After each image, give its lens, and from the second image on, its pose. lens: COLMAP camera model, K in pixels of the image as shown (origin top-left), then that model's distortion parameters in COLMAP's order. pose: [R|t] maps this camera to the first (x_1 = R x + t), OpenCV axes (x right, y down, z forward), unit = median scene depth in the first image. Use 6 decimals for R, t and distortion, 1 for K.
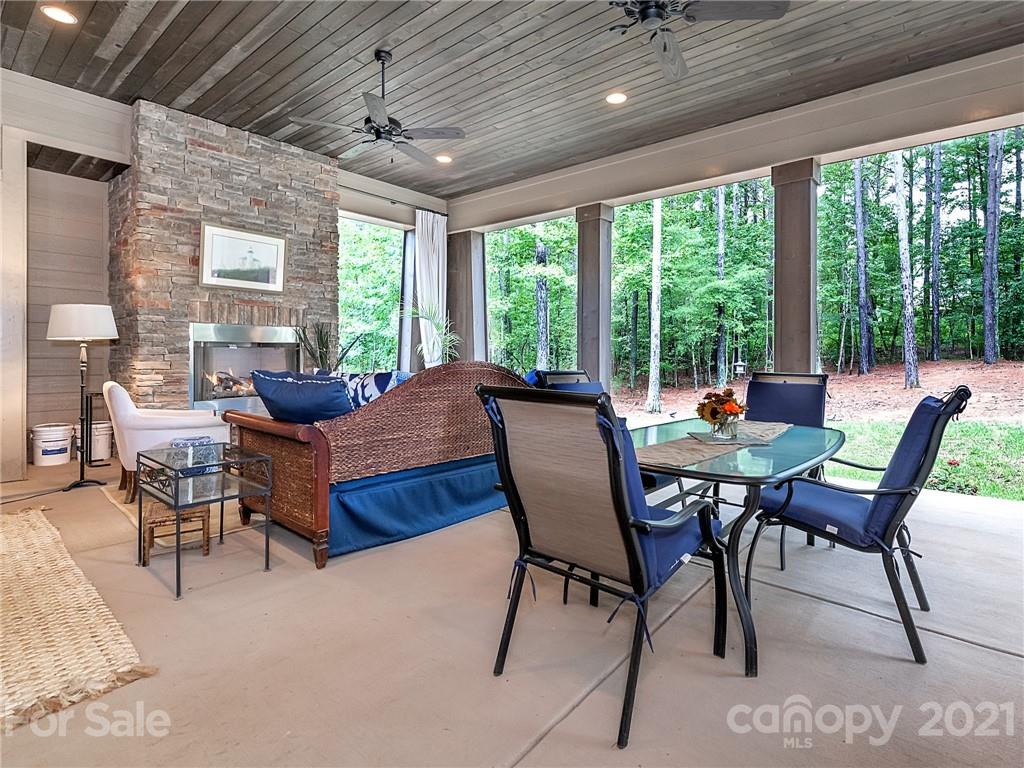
lens RADIAL K [[544.9, 0, 511.3], [0, 544.9, 377.2], [0, 0, 1]] dist [-0.004159, 0.000041]
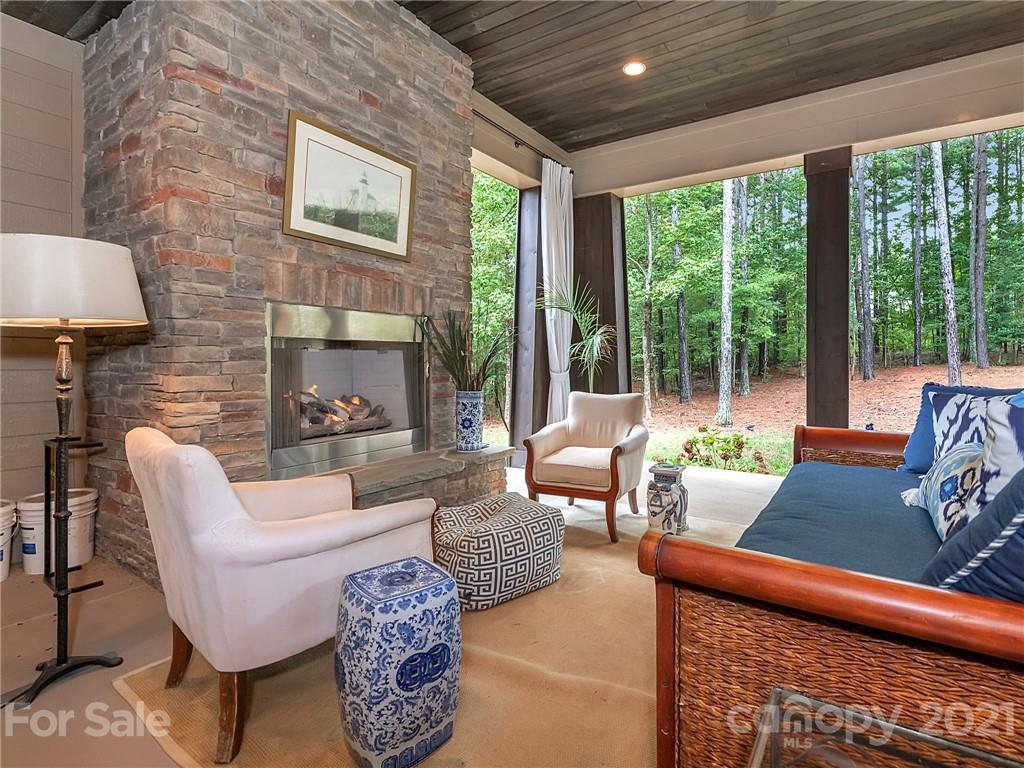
lens RADIAL K [[502.9, 0, 512.8], [0, 502.9, 380.9], [0, 0, 1]] dist [-0.004331, -0.002373]
pose [[0.988852, -0.009282, 0.148614, -0.403726], [0.009872, 0.999946, -0.003230, -0.018240], [-0.148576, 0.004661, 0.988890, 0.456404]]
